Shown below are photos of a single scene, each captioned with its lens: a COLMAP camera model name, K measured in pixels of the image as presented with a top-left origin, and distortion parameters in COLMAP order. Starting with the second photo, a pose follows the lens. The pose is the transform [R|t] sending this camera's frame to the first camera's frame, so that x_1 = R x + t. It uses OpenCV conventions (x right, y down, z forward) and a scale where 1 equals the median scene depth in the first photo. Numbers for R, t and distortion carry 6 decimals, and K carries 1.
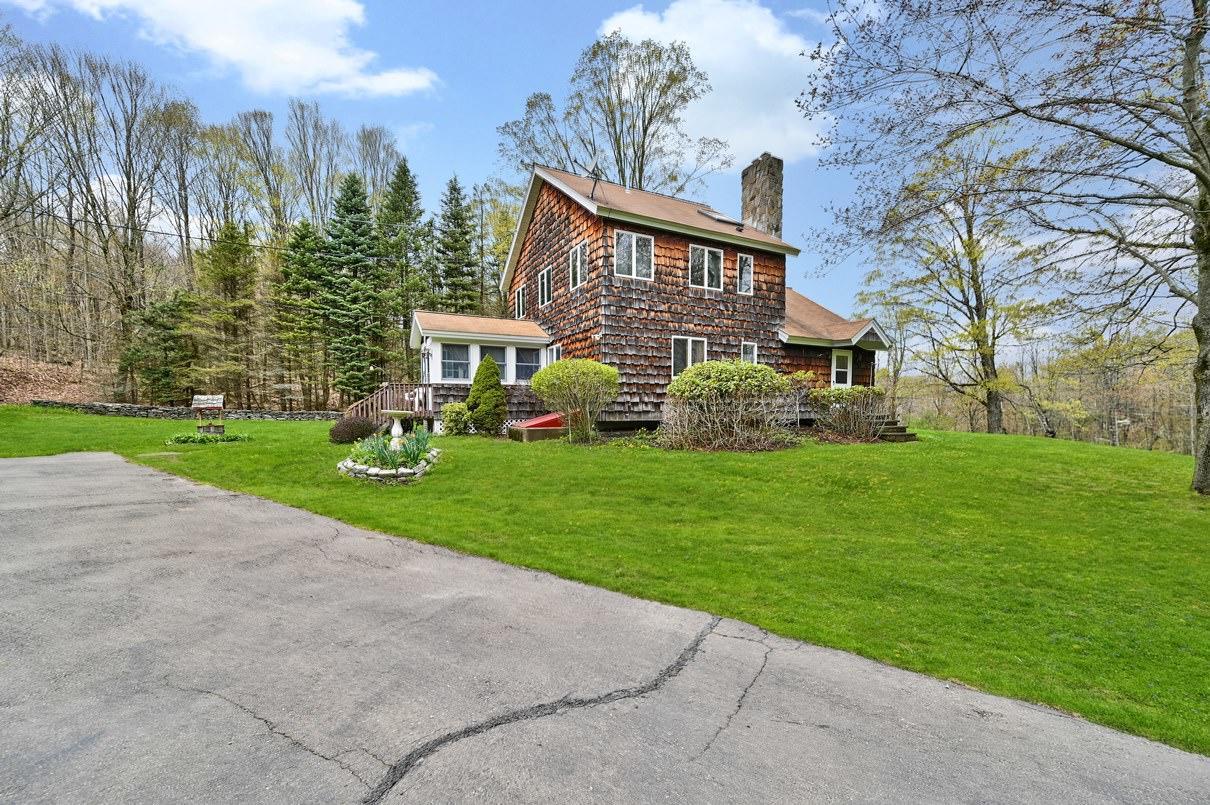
lens RADIAL K [[475.8, 0, 605.6], [0, 475.8, 401.4], [0, 0, 1]] dist [-0.004177, 0.001133]
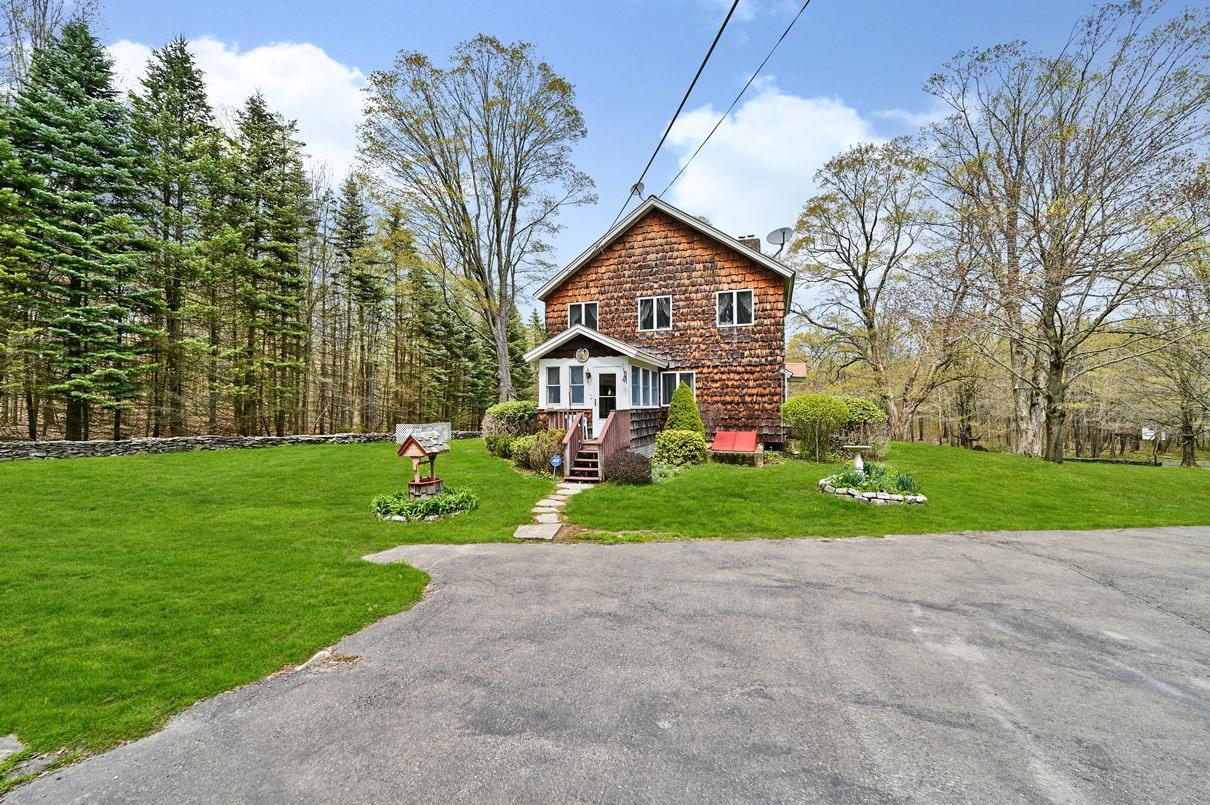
lens RADIAL K [[475.8, 0, 604.0], [0, 475.8, 407.3], [0, 0, 1]] dist [-0.004177, 0.001133]
pose [[0.725870, 0.014712, 0.687675, -1.012913], [-0.007896, 0.999884, -0.013058, -0.021376], [-0.687787, 0.004049, 0.725901, 0.344628]]
